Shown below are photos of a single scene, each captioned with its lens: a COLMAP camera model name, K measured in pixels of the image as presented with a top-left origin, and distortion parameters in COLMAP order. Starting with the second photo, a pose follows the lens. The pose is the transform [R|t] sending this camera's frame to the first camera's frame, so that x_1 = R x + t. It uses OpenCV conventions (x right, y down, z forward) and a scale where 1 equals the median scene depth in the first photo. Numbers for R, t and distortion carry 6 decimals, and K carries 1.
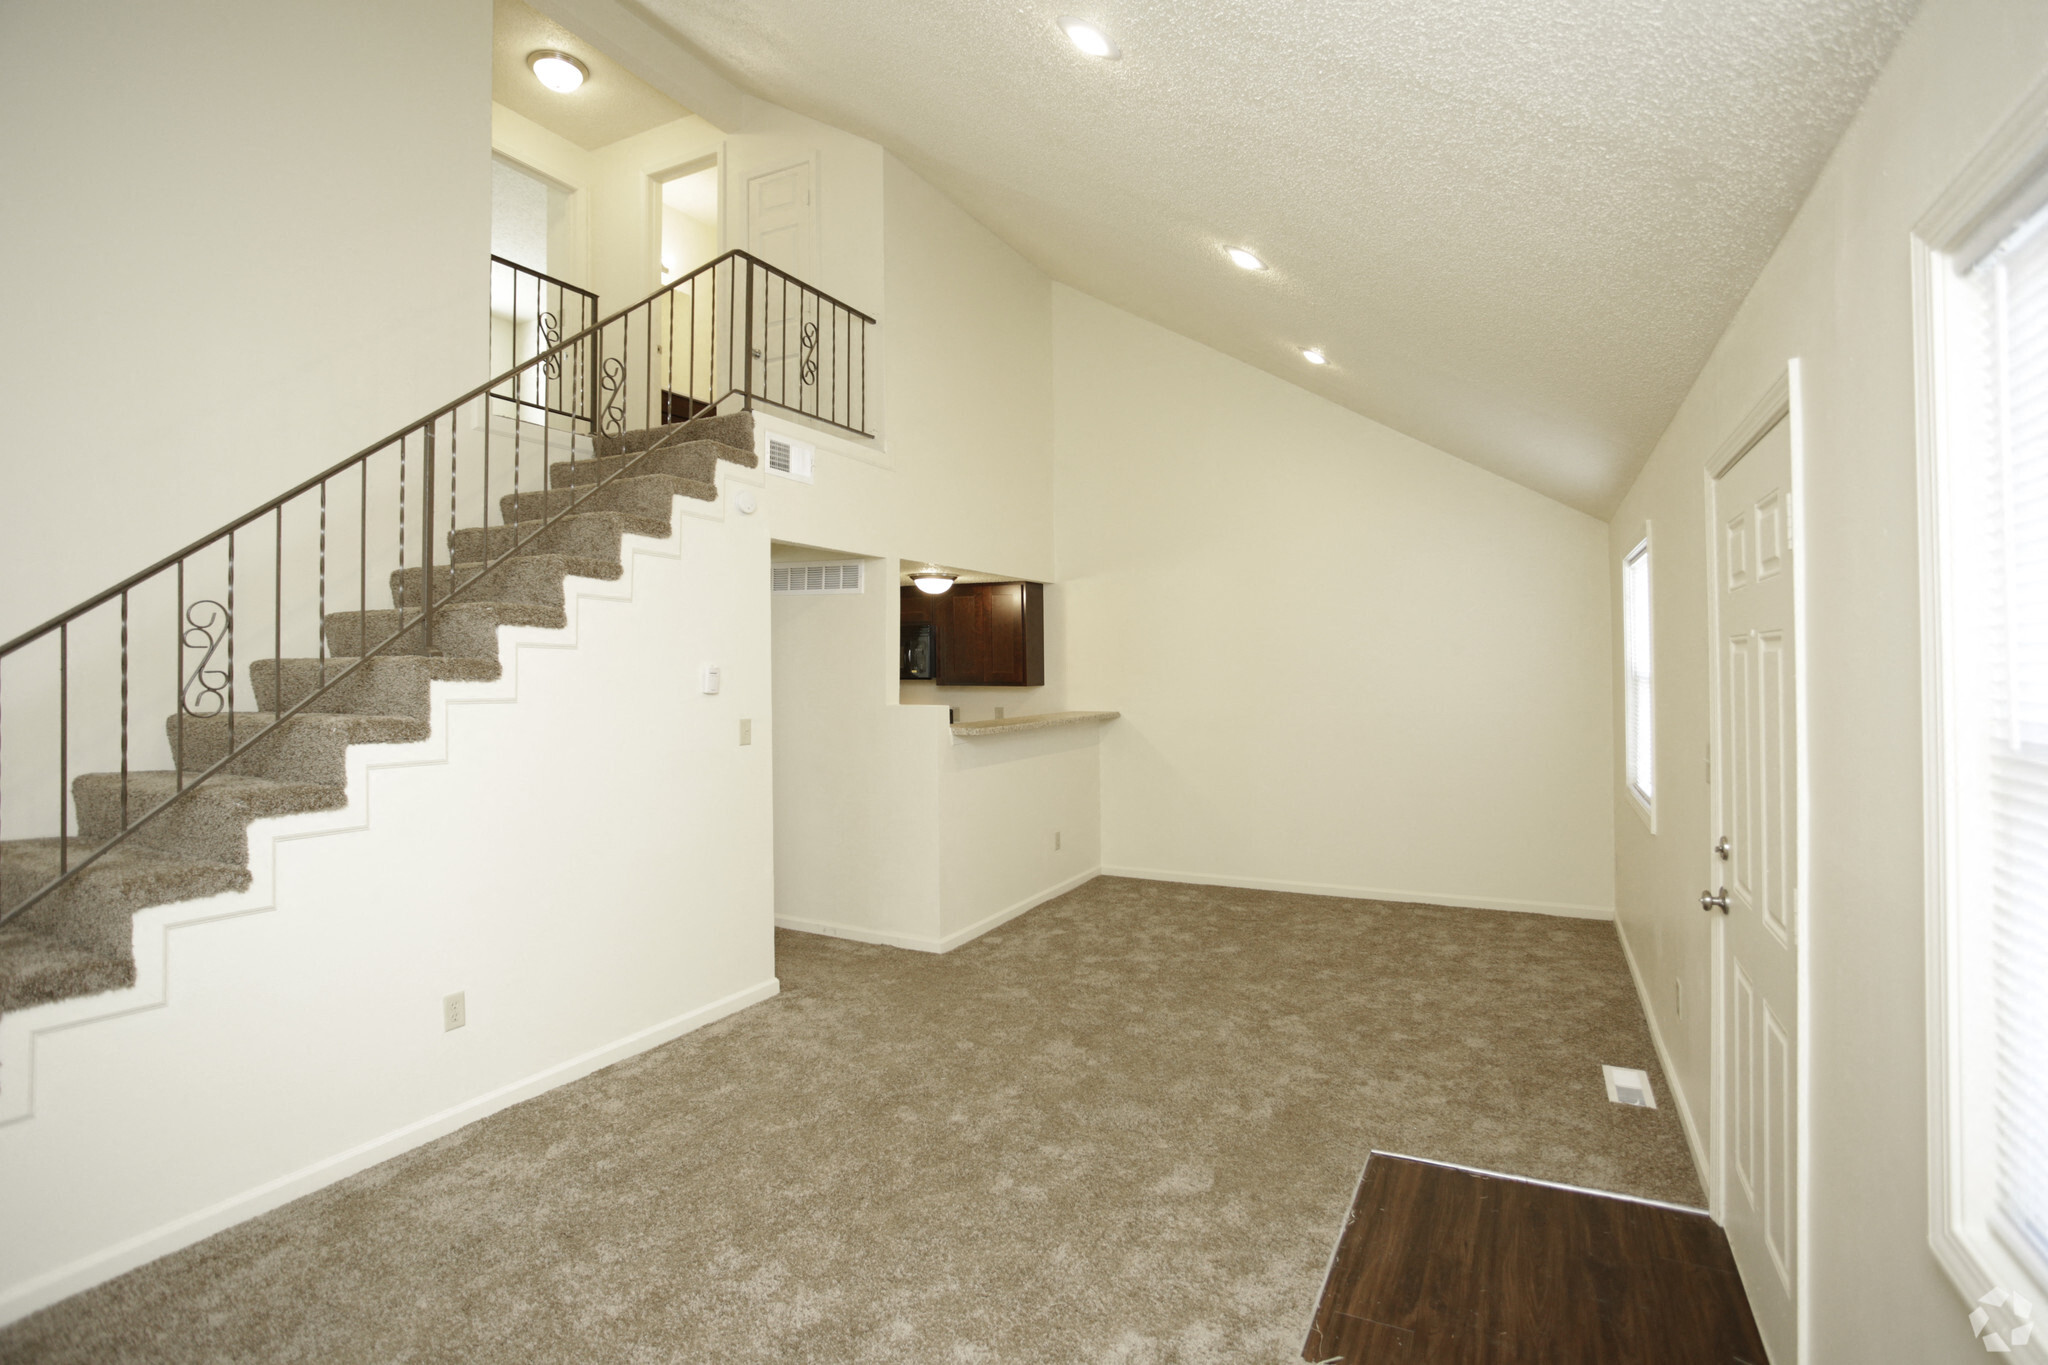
lens RADIAL K [[994.7, 0, 1015.4], [0, 994.7, 672.2], [0, 0, 1]] dist [-0.000586, -0.000230]
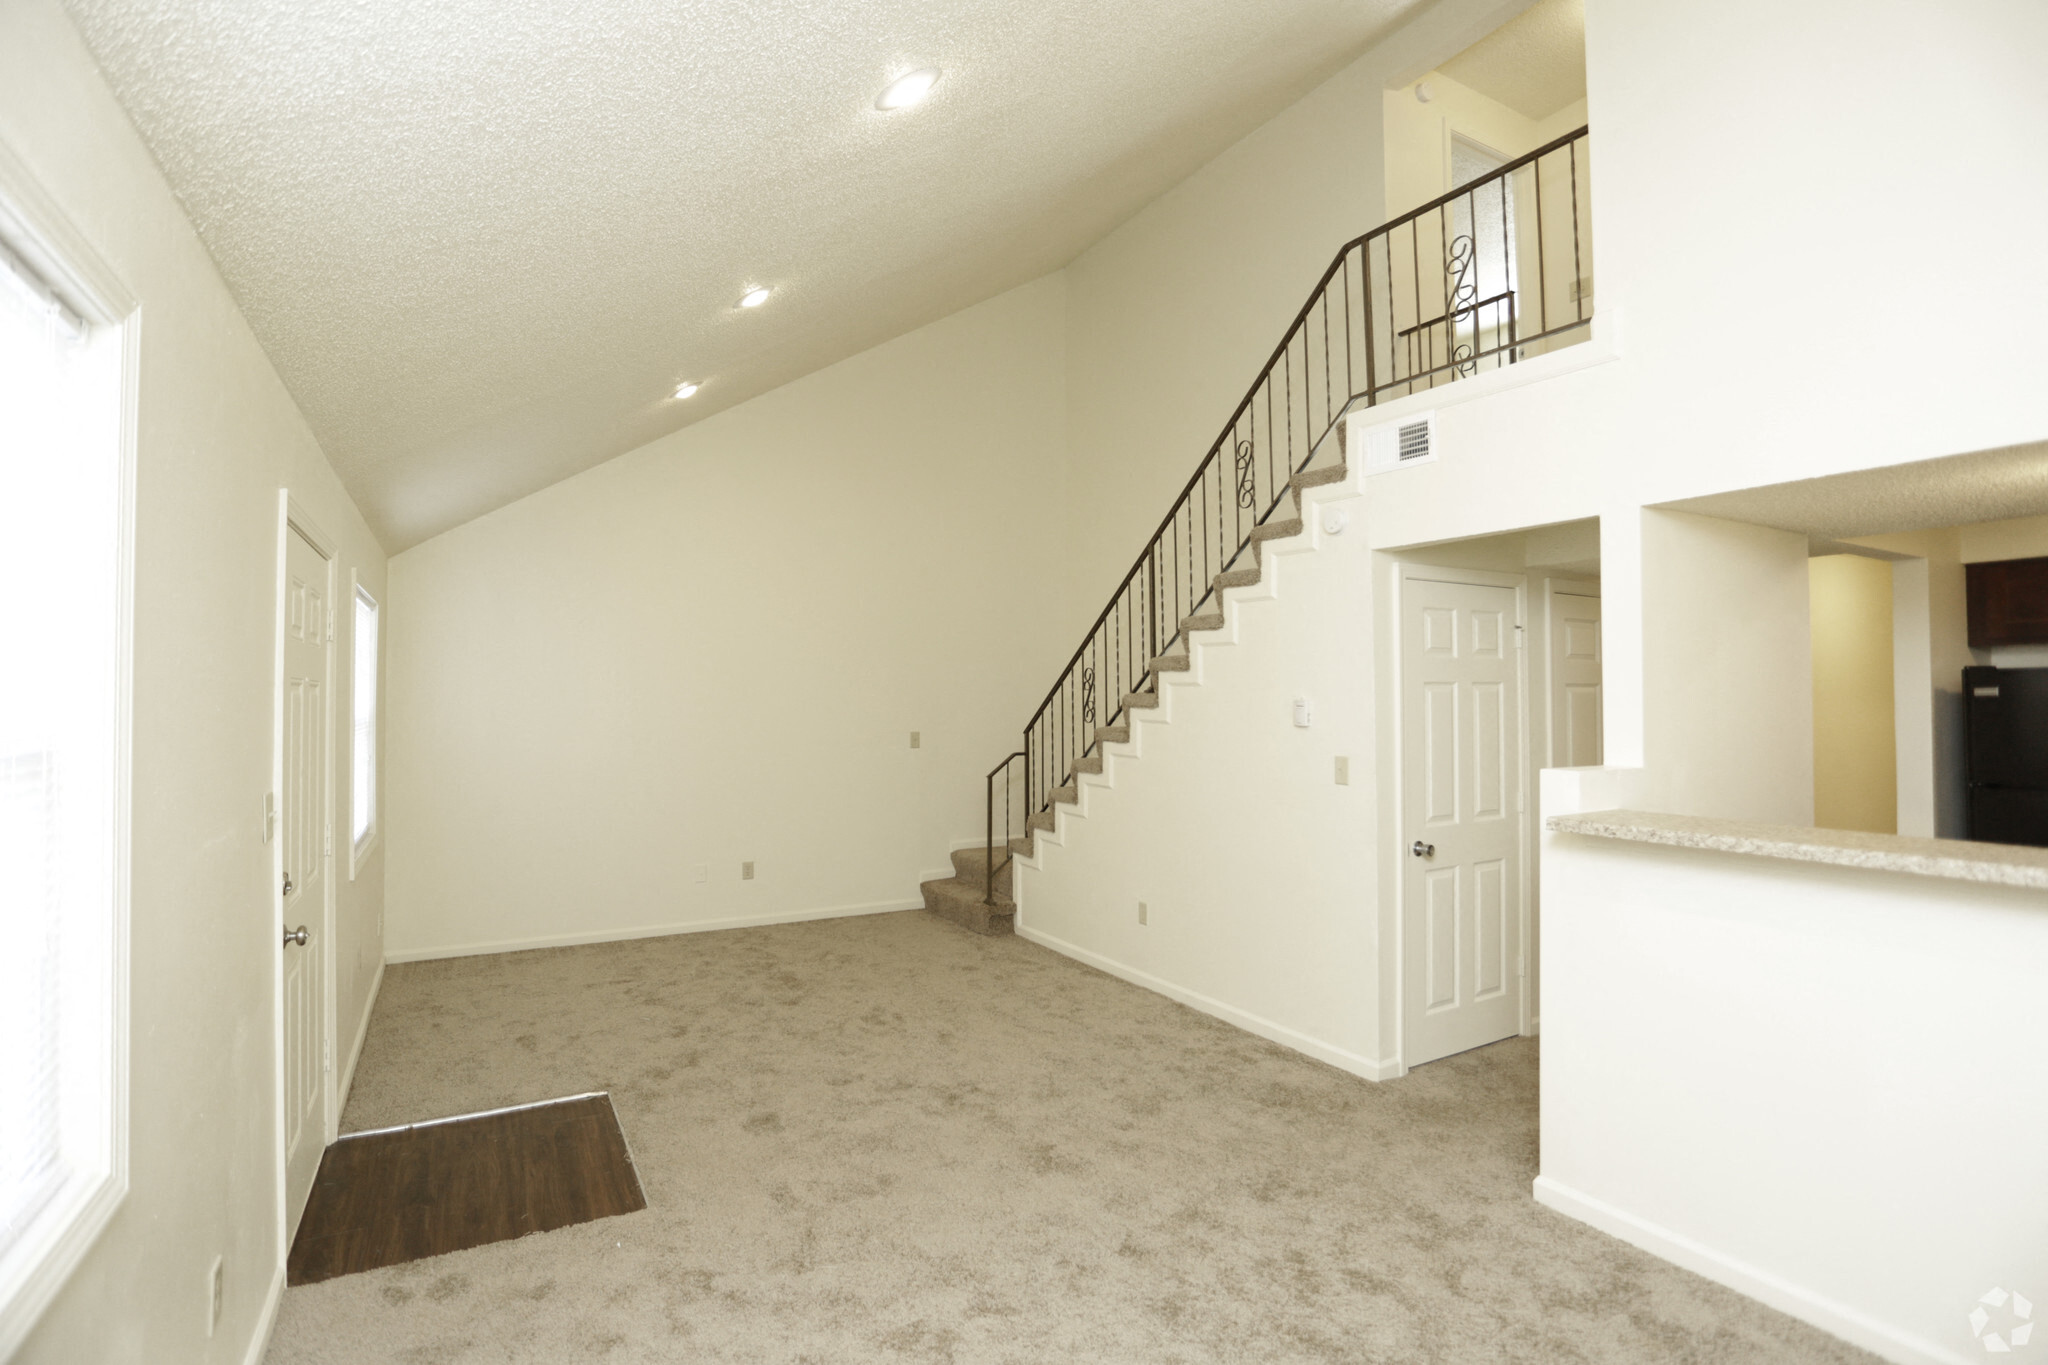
lens RADIAL K [[994.7, 0, 1015.4], [0, 994.7, 672.2], [0, 0, 1]] dist [-0.000586, -0.000230]
pose [[-0.539913, -0.015781, -0.841573, 0.911853], [0.010503, 0.999620, -0.025483, -0.009192], [0.841655, -0.022598, -0.539543, 1.692969]]
